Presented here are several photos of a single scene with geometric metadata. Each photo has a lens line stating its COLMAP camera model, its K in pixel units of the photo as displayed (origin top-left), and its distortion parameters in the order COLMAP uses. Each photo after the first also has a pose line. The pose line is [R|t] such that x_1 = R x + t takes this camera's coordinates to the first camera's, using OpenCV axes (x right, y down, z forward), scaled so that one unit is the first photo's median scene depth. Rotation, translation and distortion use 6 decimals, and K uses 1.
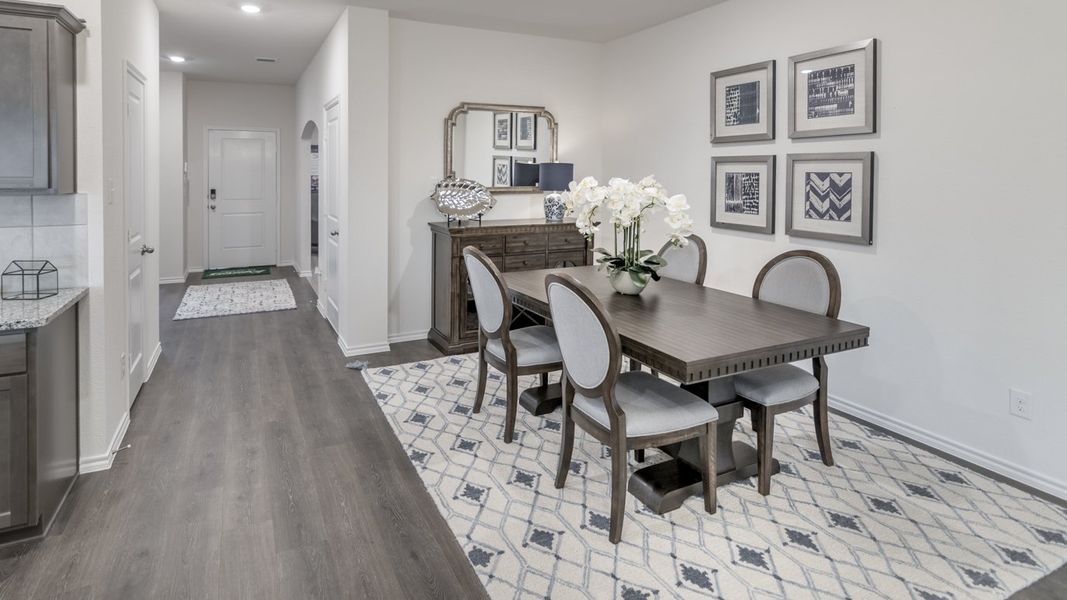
lens RADIAL K [[550.9, 0, 496.7], [0, 550.9, 184.4], [0, 0, 1]] dist [0.003230, 0.000367]
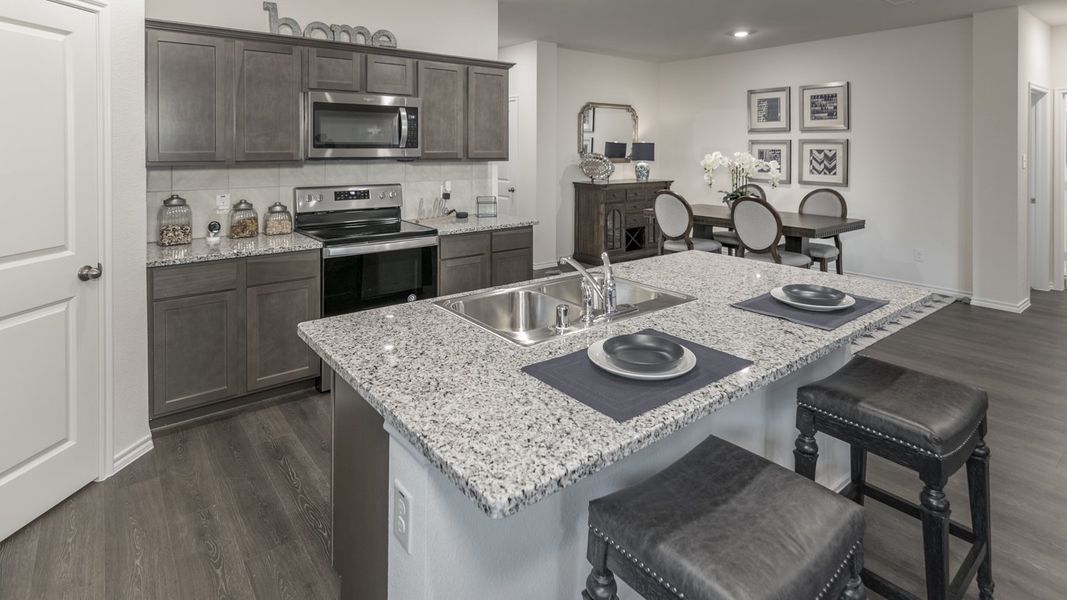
lens RADIAL K [[546.2, 0, 524.0], [0, 546.2, 149.7], [0, 0, 1]] dist [0.000835, 0.000208]
pose [[0.975538, 0.000975, 0.219830, -0.783723], [0.002714, 0.999861, -0.016478, 0.006915], [-0.219815, 0.016672, 0.975399, -0.579594]]
